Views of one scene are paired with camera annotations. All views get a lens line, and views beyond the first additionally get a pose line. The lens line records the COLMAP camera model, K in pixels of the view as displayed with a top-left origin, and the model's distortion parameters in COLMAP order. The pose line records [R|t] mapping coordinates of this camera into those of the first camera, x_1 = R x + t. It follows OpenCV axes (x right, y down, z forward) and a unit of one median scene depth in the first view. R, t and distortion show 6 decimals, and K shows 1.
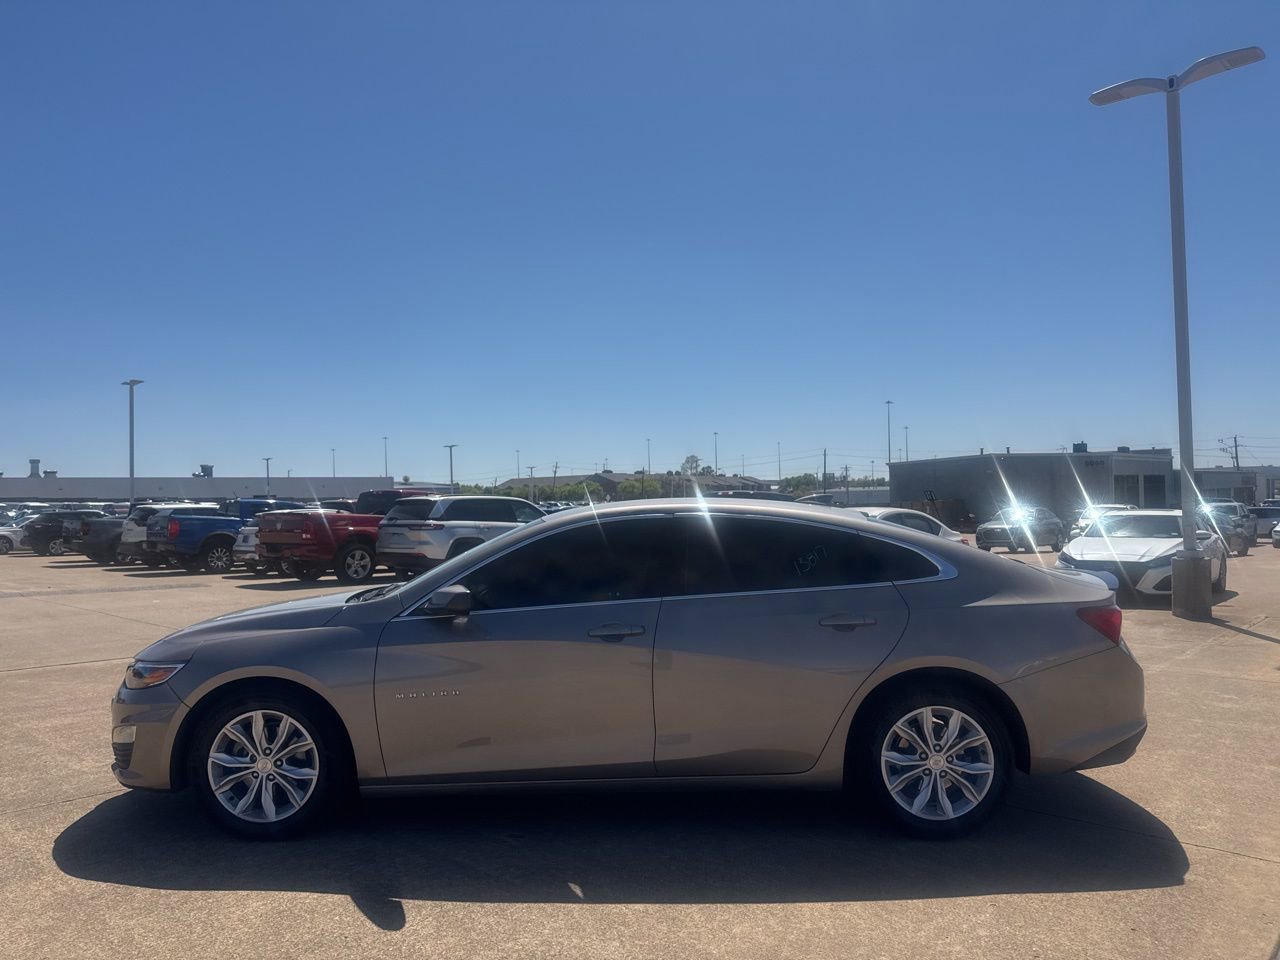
lens RADIAL K [[895.3, 0, 644.5], [0, 895.3, 487.4], [0, 0, 1]] dist [0.037293, -0.047778]
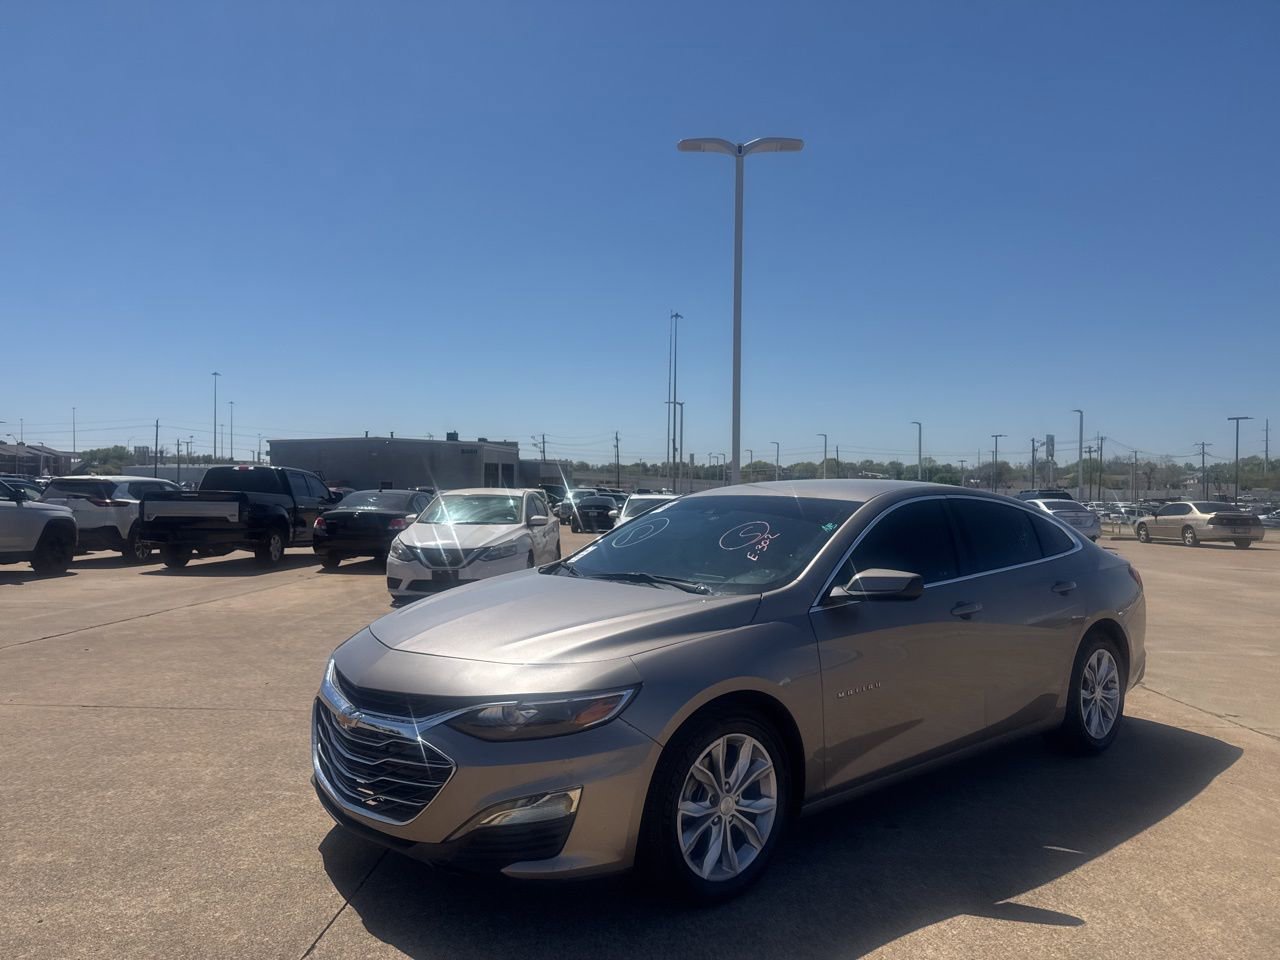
lens RADIAL K [[895.3, 0, 642.0], [0, 895.3, 485.9], [0, 0, 1]] dist [0.037293, -0.047778]
pose [[0.757413, 0.023163, 0.652525, -0.975967], [-0.035658, 0.999347, 0.005915, 0.026097], [-0.651961, -0.027748, 0.757744, 0.449373]]
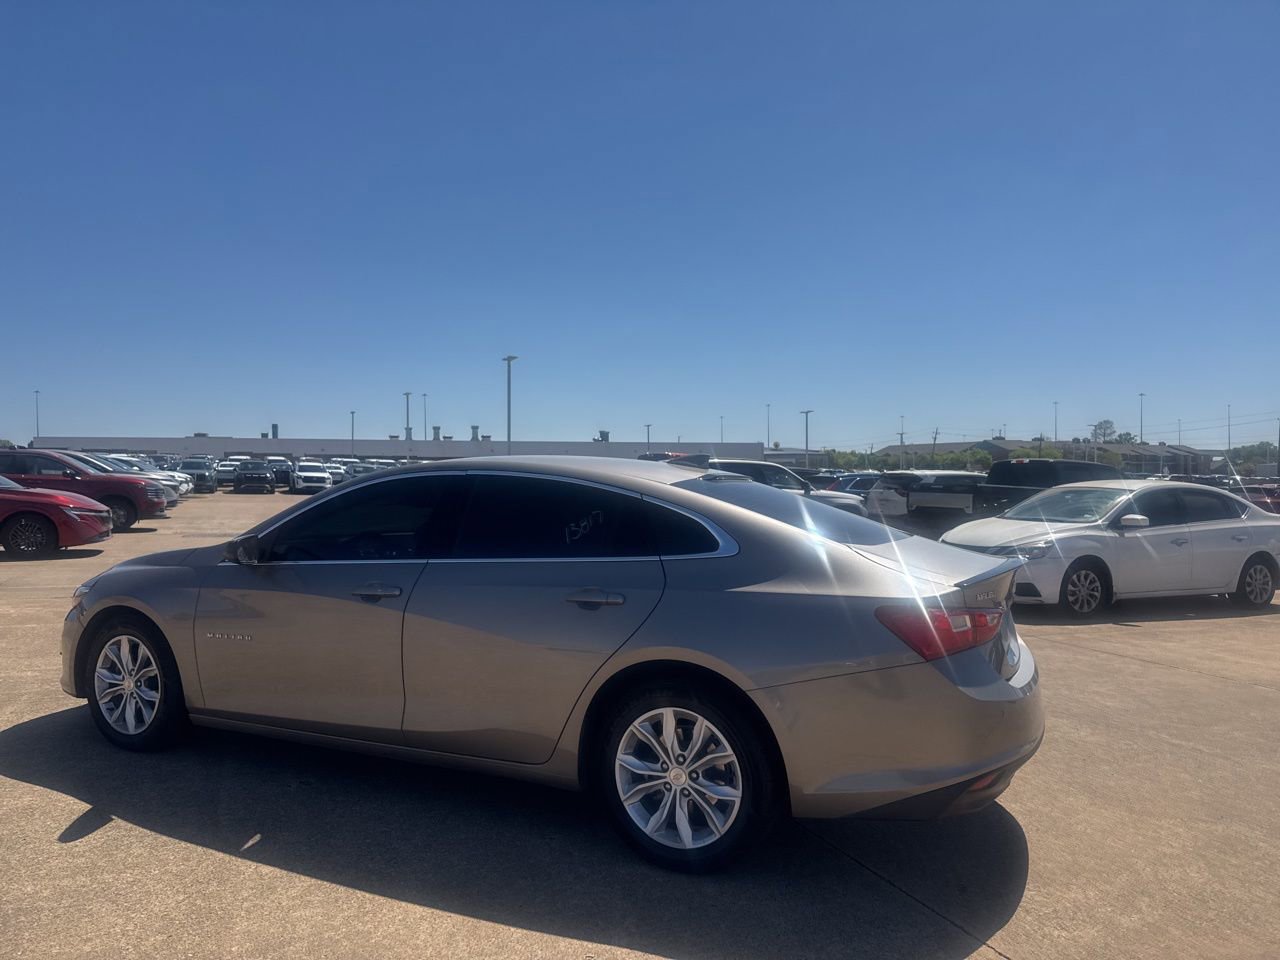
lens RADIAL K [[895.3, 0, 632.1], [0, 895.3, 484.8], [0, 0, 1]] dist [0.037293, -0.047778]
pose [[0.907700, 0.026510, -0.418781, 0.605316], [-0.012014, 0.999235, 0.037213, 0.007975], [0.419447, -0.028747, 0.907325, 0.238376]]
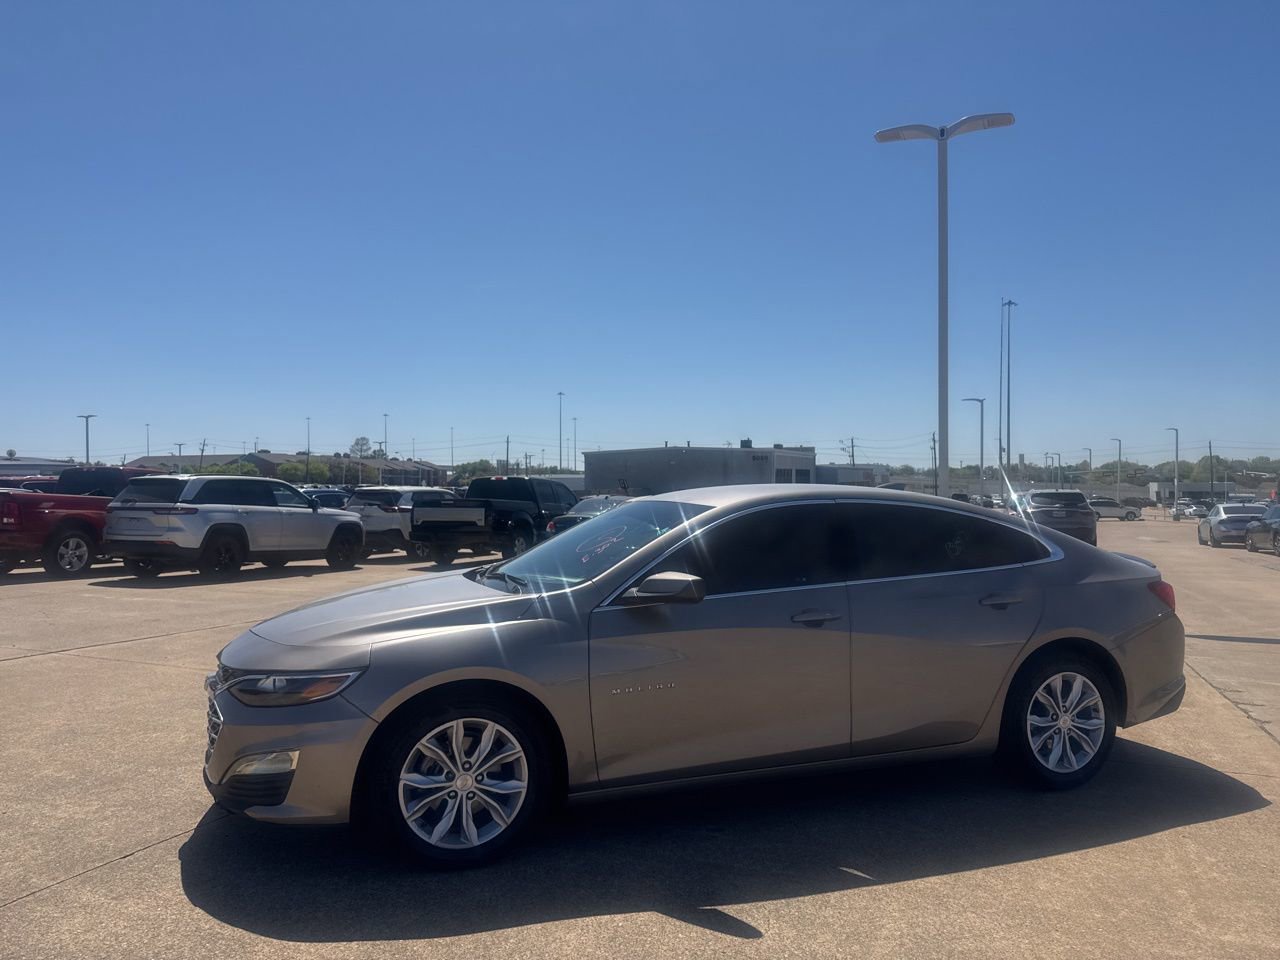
lens RADIAL K [[895.3, 0, 643.0], [0, 895.3, 485.7], [0, 0, 1]] dist [0.037293, -0.047778]
pose [[0.936001, 0.017084, 0.351582, -0.557537], [-0.021880, 0.999714, 0.009671, 0.009574], [-0.351316, -0.016745, 0.936107, 0.127908]]
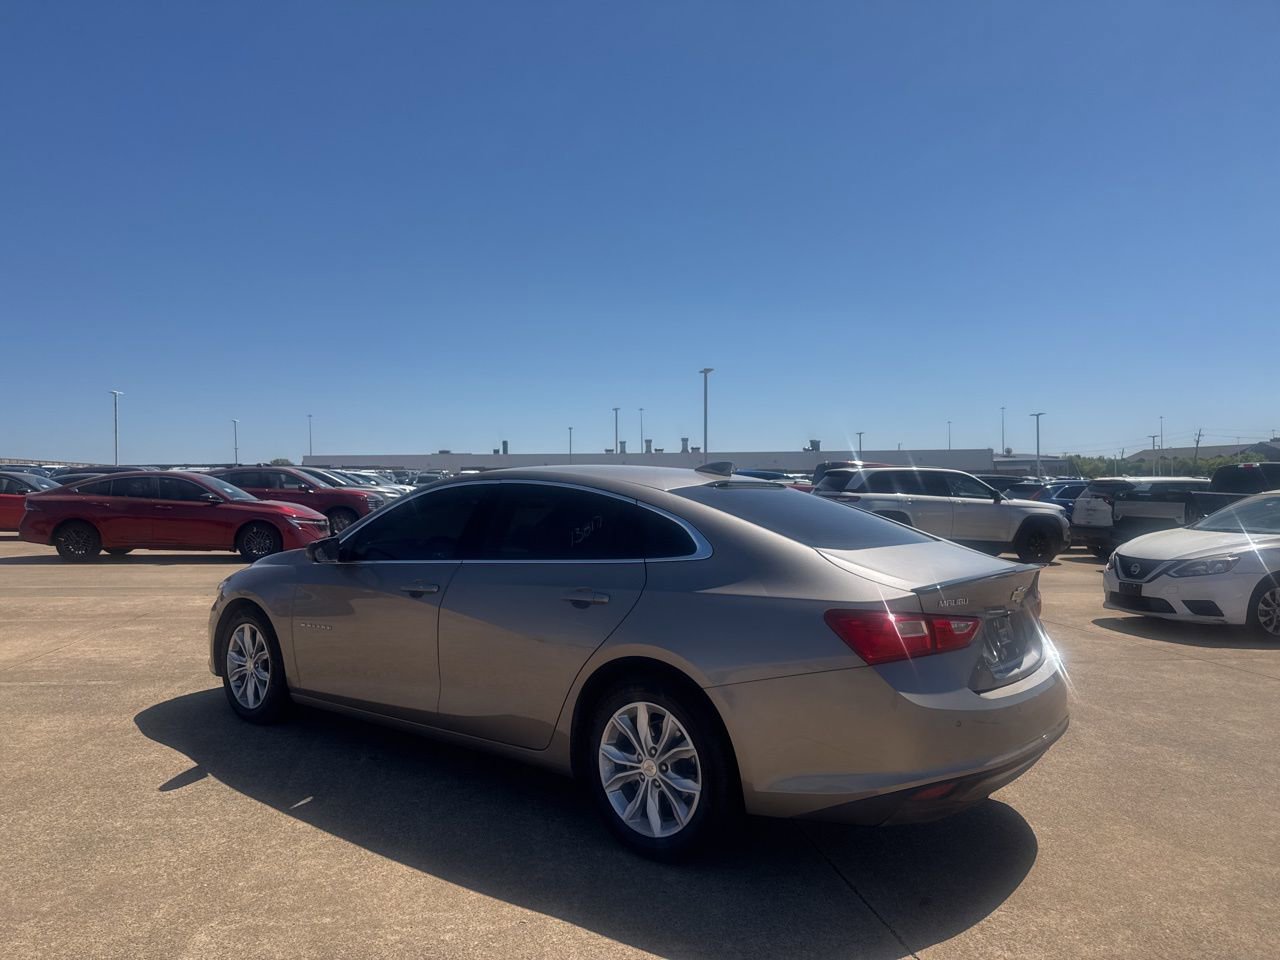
lens RADIAL K [[895.3, 0, 628.8], [0, 895.3, 469.4], [0, 0, 1]] dist [0.037293, -0.047778]
pose [[0.781906, 0.003144, -0.623389, 0.823004], [0.003055, 0.999956, 0.008875, 0.008990], [0.623389, -0.008843, 0.781862, 0.304596]]
